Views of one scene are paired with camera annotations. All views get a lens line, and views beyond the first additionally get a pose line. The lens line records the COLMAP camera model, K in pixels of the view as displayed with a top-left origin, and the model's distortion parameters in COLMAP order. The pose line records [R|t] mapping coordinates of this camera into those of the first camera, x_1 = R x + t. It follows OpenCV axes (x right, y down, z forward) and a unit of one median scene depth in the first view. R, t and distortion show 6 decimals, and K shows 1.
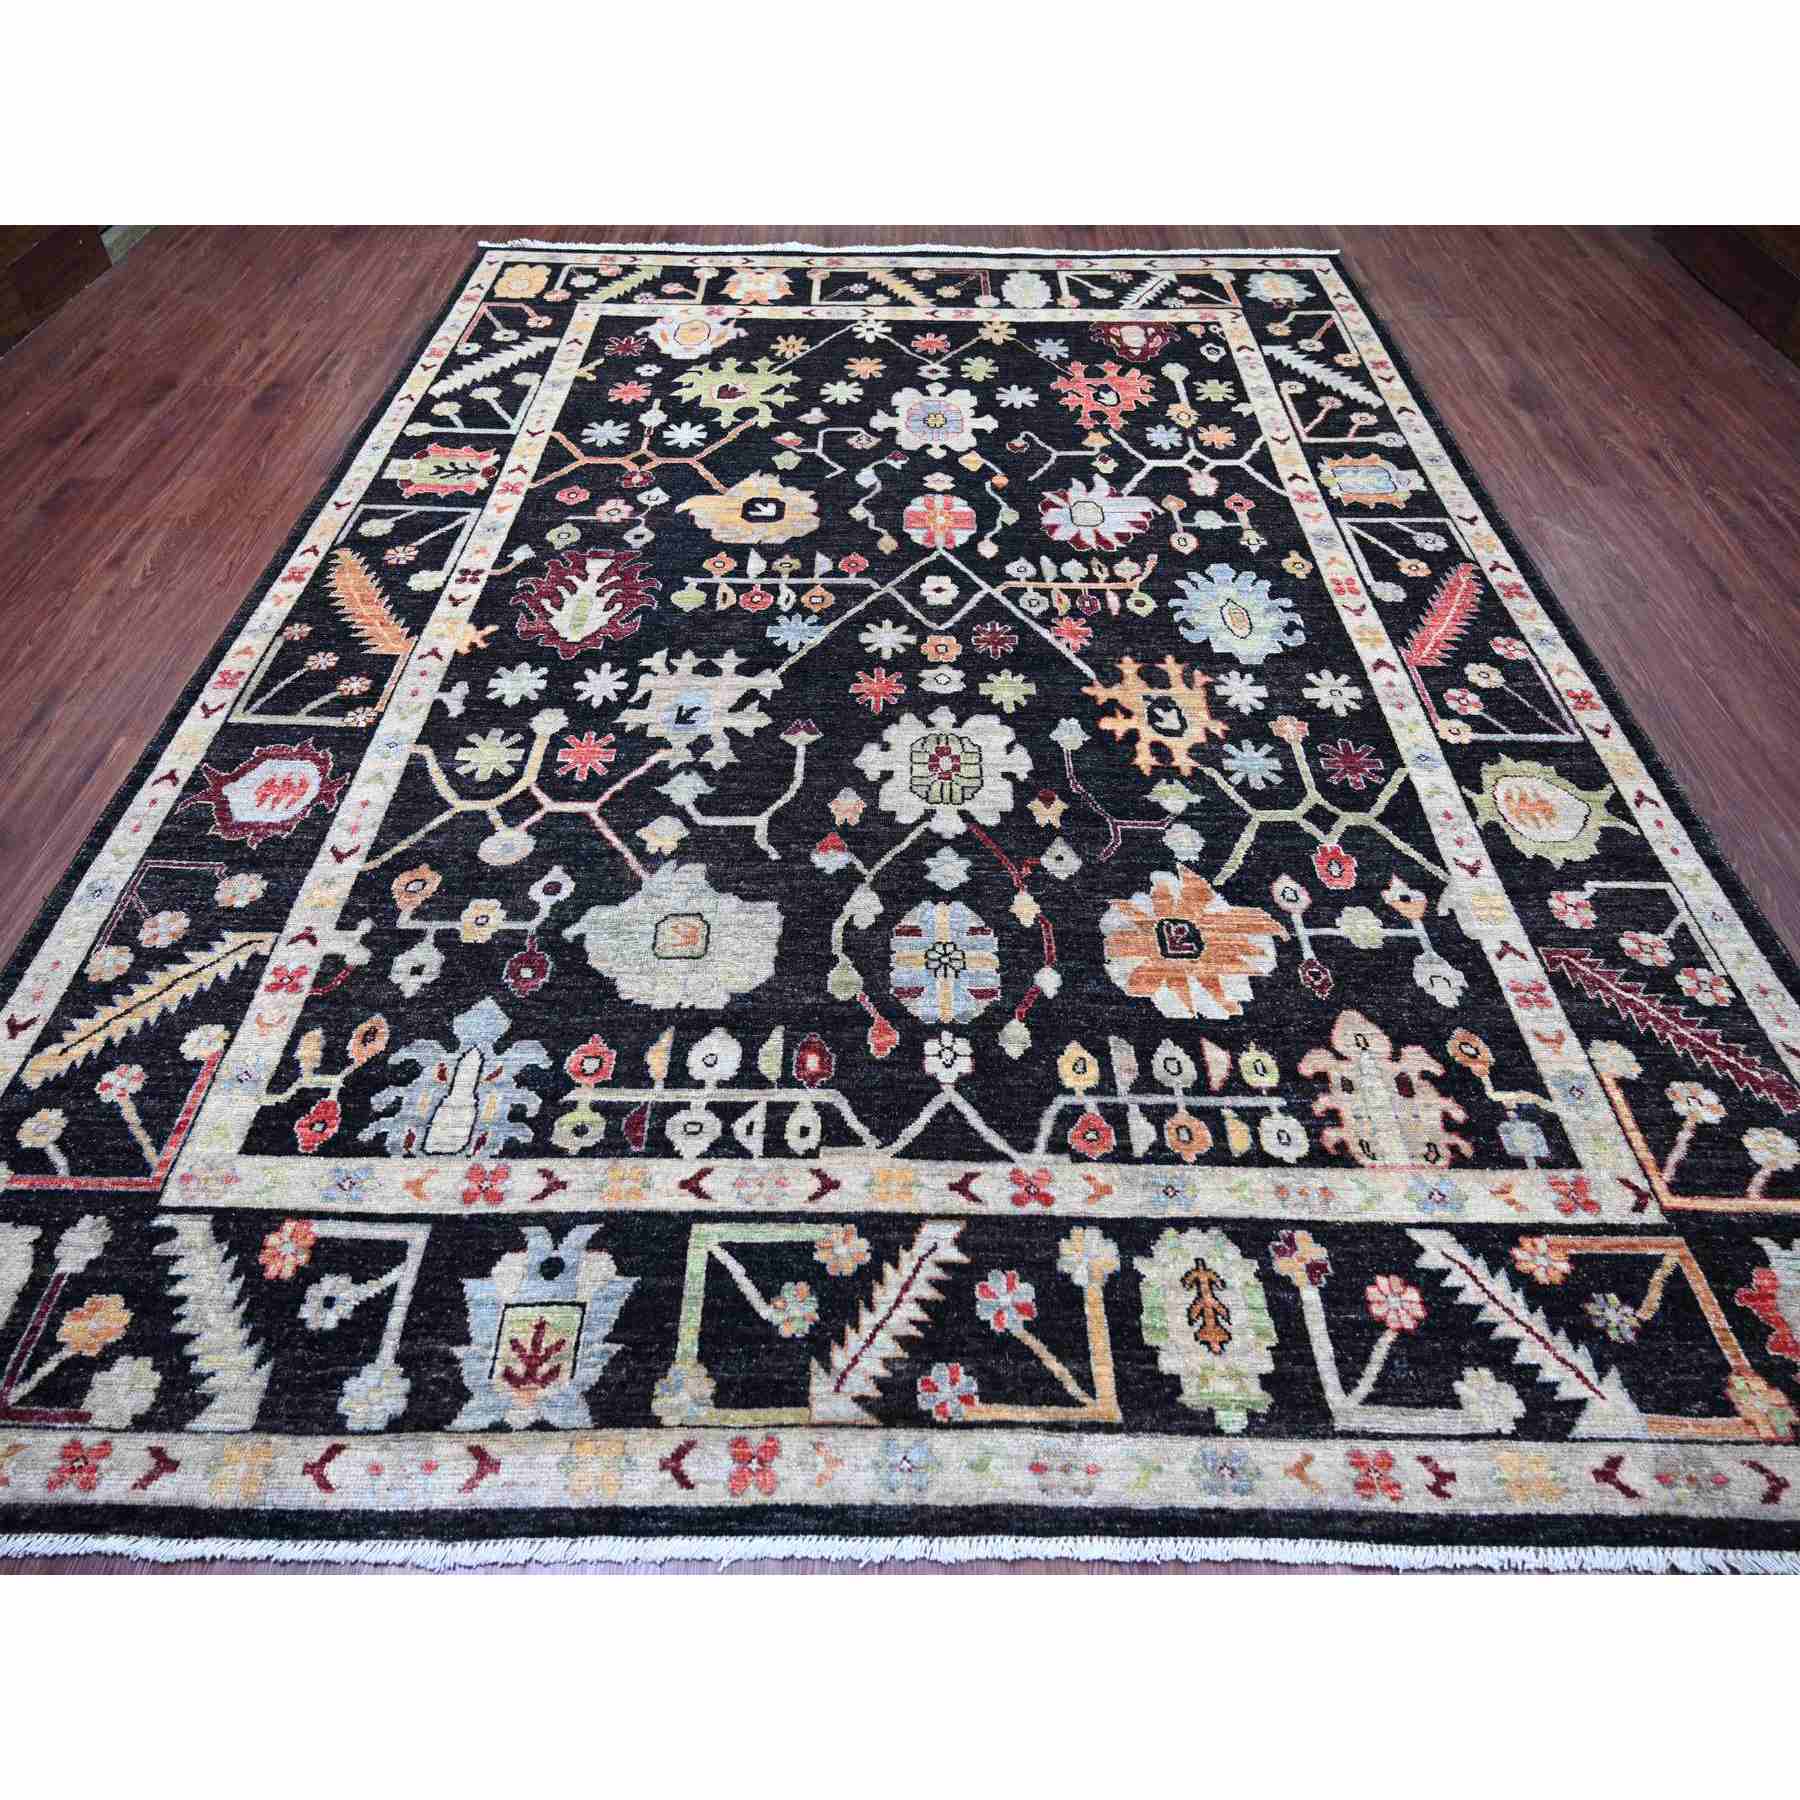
lens RADIAL K [[1050.8, 0, 938.3], [0, 1050.8, 900.8], [0, 0, 1]] dist [-0.009862, 0.001659]
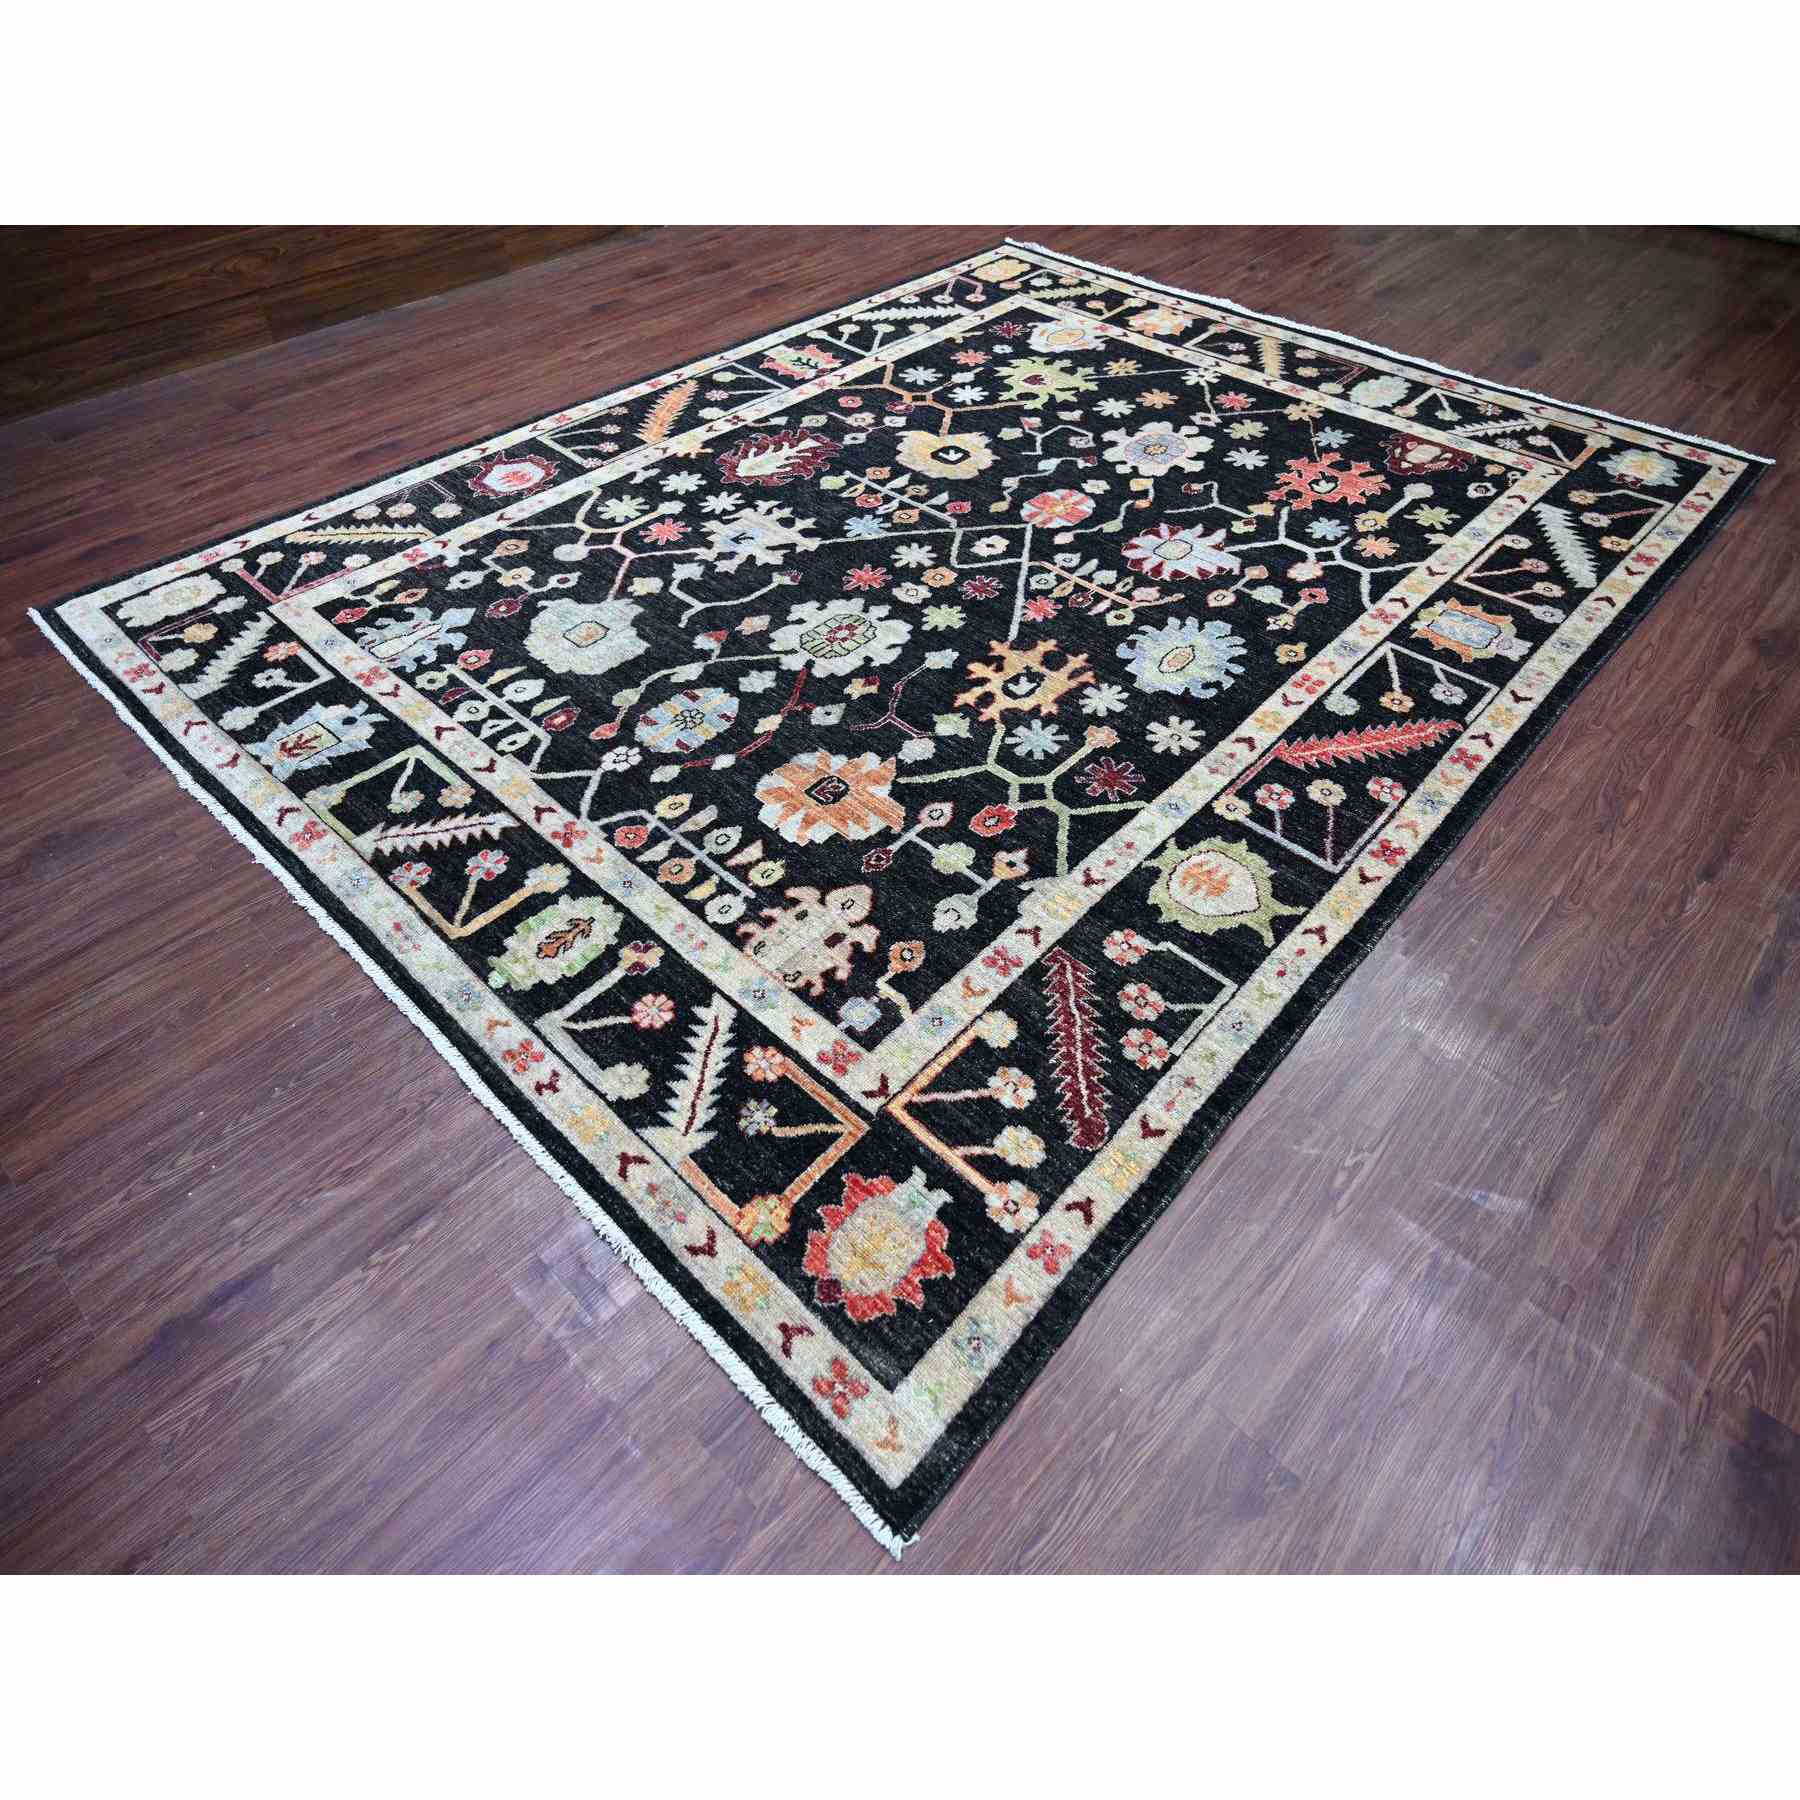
lens RADIAL K [[1050.8, 0, 938.3], [0, 1050.8, 900.8], [0, 0, 1]] dist [-0.009862, 0.001659]
pose [[0.746890, 0.495069, -0.443917, 0.831768], [-0.518658, 0.851509, 0.076986, -0.013799], [0.416112, 0.172741, 0.892755, -0.032789]]
